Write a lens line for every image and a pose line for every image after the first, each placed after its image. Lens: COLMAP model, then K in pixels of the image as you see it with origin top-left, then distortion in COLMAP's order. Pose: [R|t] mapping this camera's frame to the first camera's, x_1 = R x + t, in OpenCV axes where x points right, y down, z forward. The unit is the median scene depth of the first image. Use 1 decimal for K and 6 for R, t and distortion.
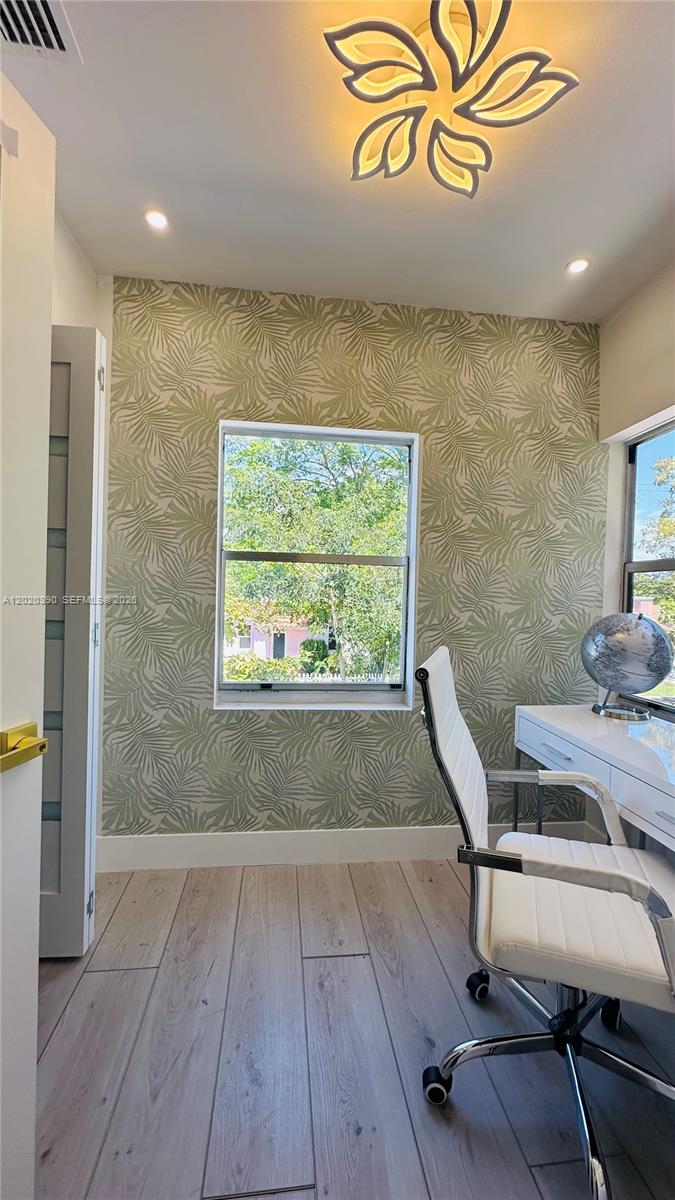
lens RADIAL K [[478.1, 0, 336.7], [0, 478.1, 601.7], [0, 0, 1]] dist [-0.001399, 0.000138]
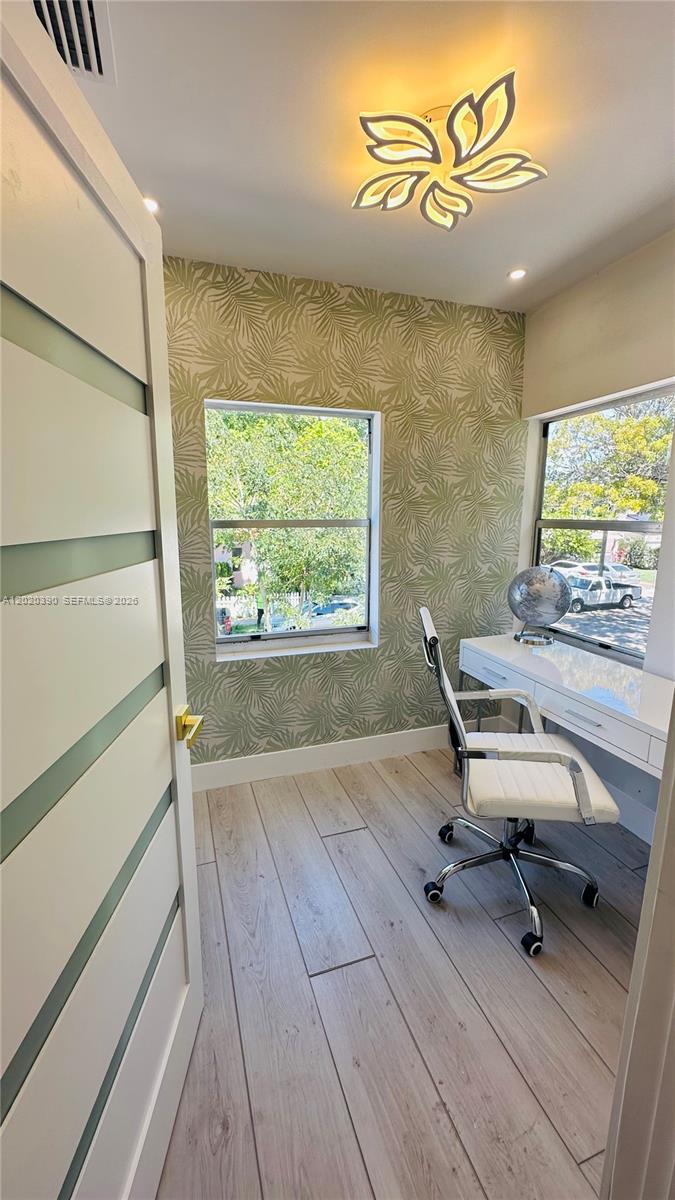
lens RADIAL K [[478.1, 0, 336.7], [0, 478.1, 601.7], [0, 0, 1]] dist [-0.001399, 0.000138]
pose [[0.977141, -0.064632, 0.202530, -0.200385], [0.028621, 0.983987, 0.175925, -0.115486], [-0.210658, -0.166107, 0.963344, -0.158087]]
